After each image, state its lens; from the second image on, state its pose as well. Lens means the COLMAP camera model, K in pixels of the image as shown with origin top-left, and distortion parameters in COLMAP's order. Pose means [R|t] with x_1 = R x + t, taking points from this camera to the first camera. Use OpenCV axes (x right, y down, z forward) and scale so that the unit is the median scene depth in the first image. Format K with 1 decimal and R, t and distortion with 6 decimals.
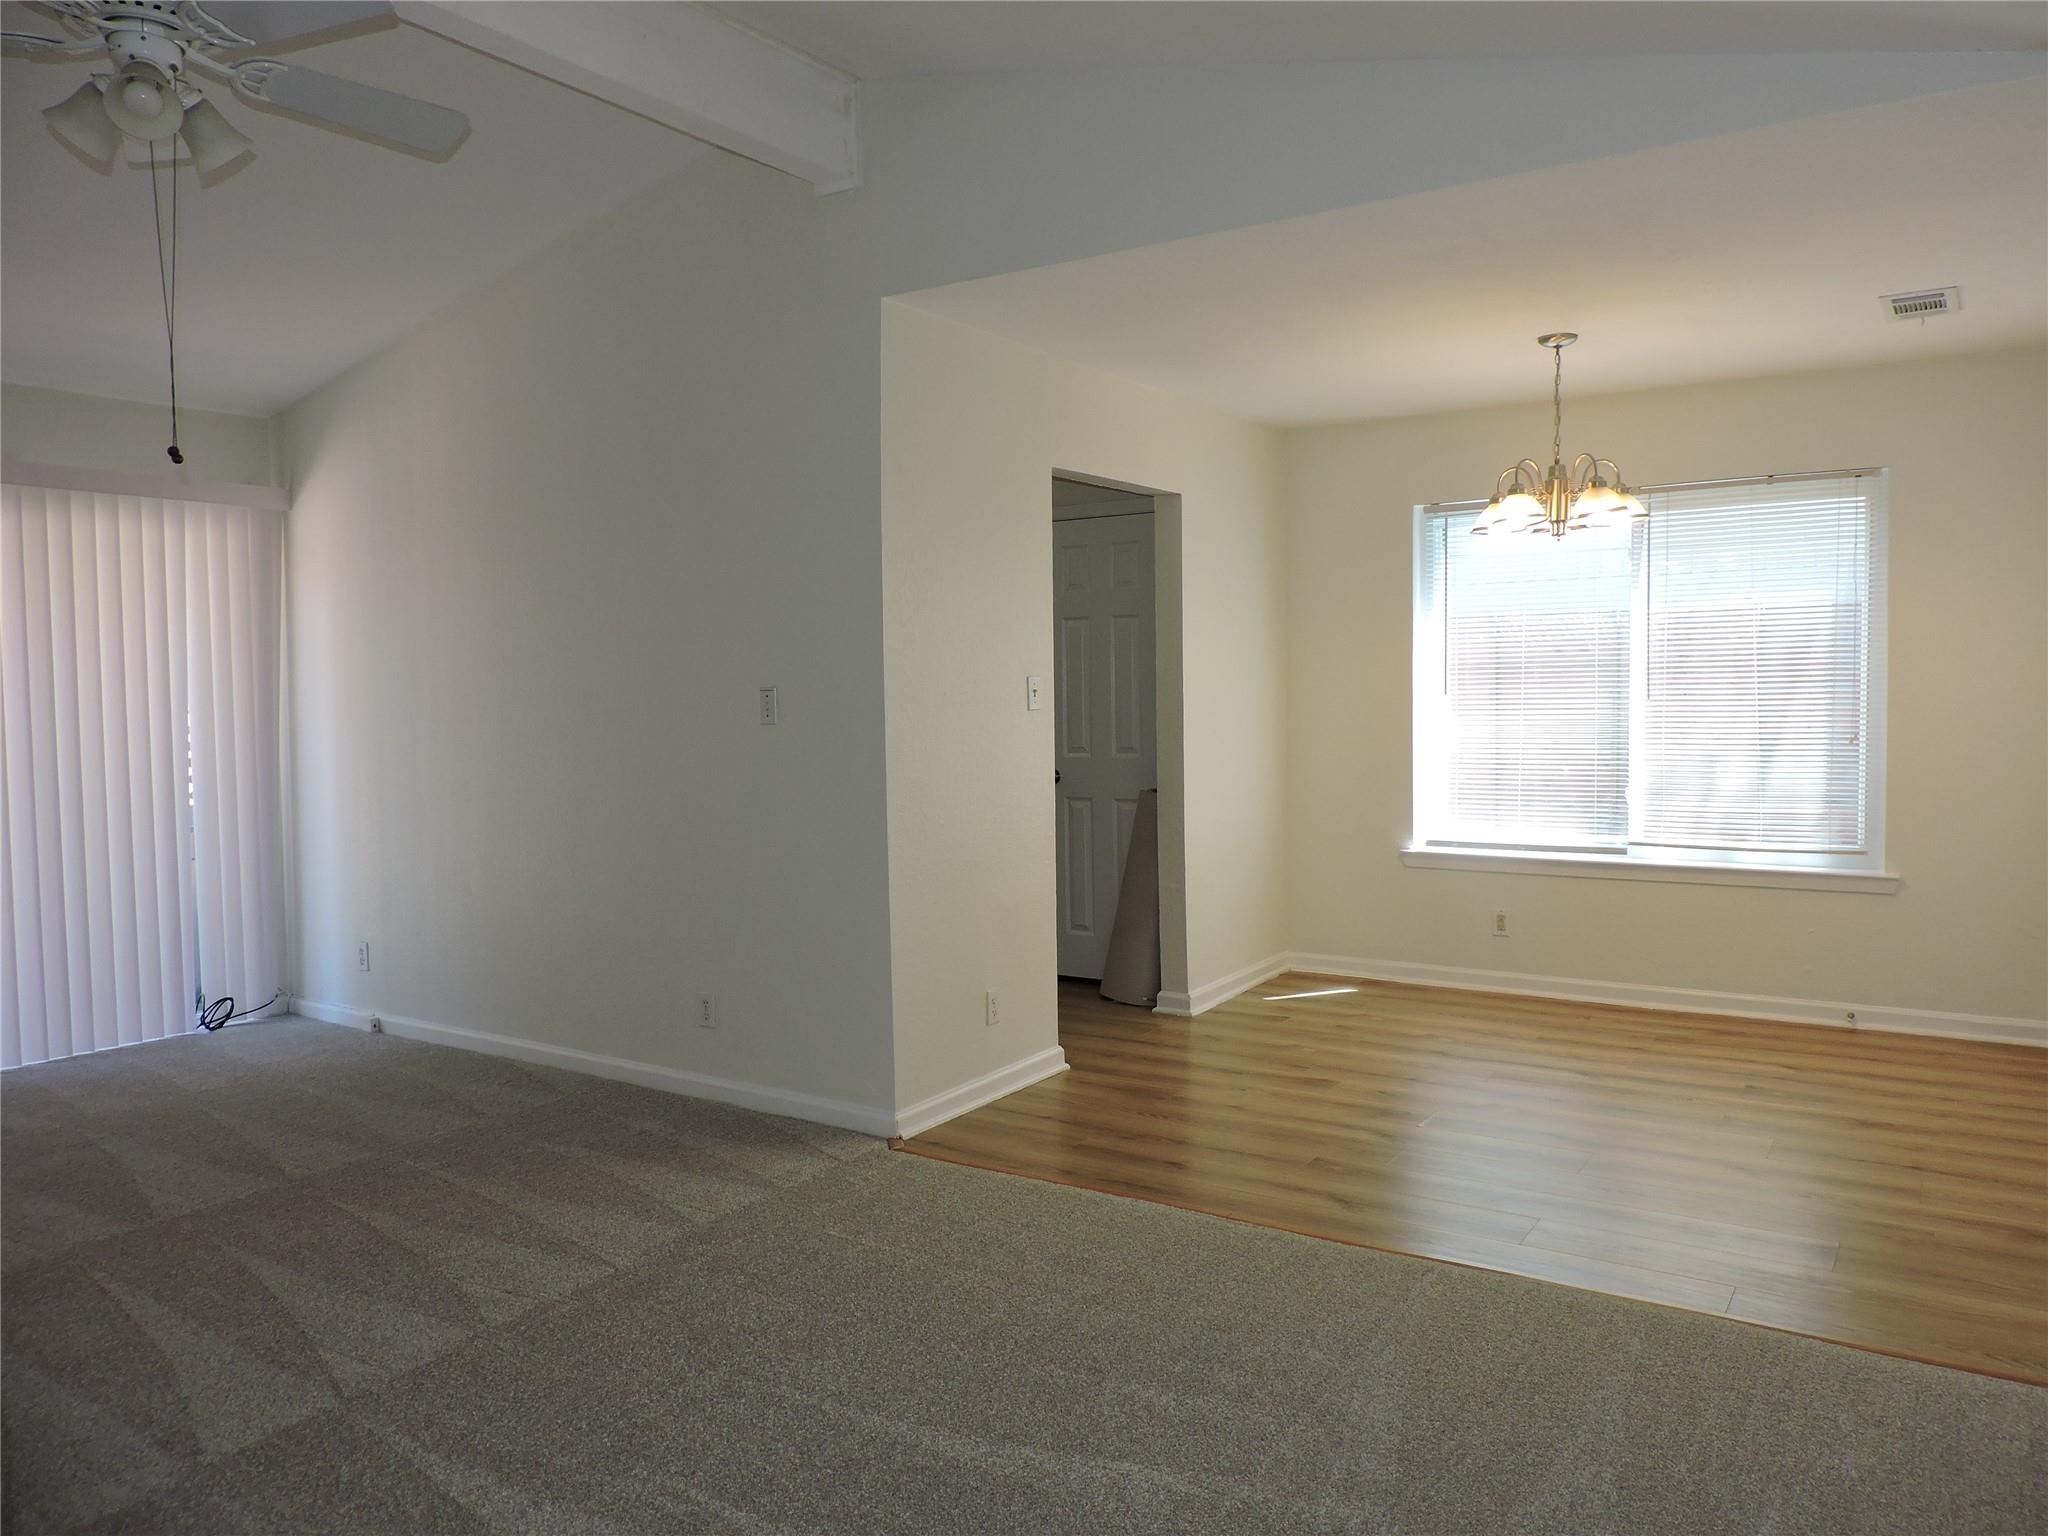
lens RADIAL K [[1444.5, 0, 1024.0], [0, 1444.5, 768.0], [0, 0, 1]] dist [-0.037198, 0.032017]
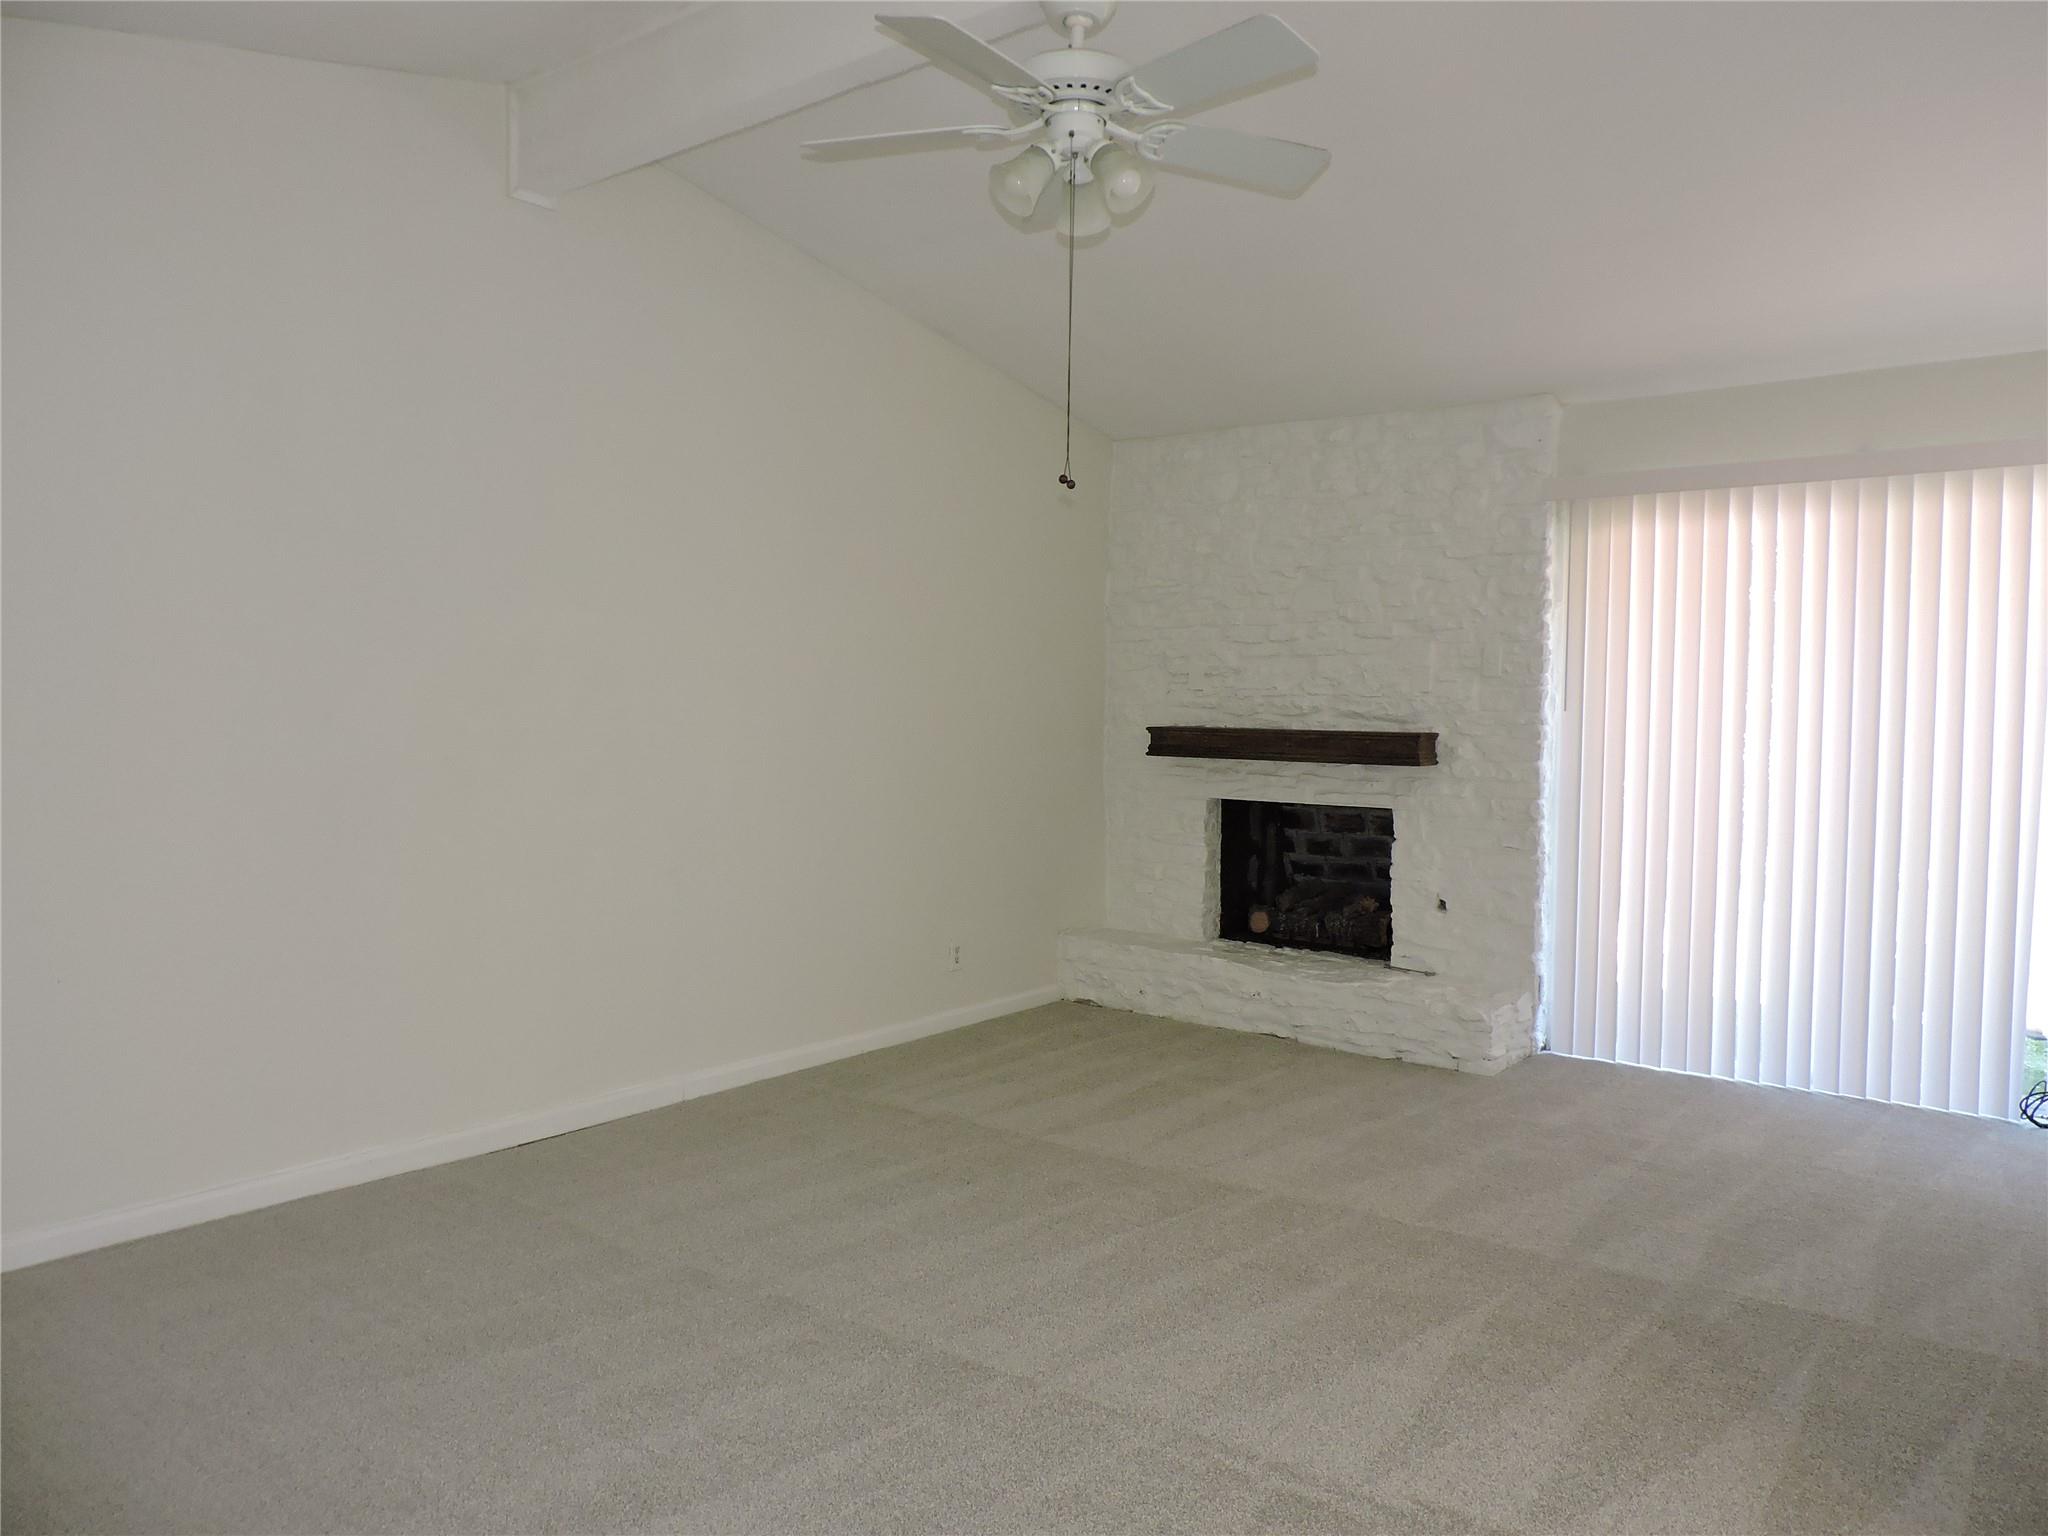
lens RADIAL K [[1431.2, 0, 1031.8], [0, 1431.2, 771.5], [0, 0, 1]] dist [-0.023661, -0.001326]
pose [[-0.078959, 0.059661, -0.995091, 0.524575], [-0.063149, 0.995903, 0.064720, -0.062278], [0.994876, 0.067949, -0.074868, 1.046616]]
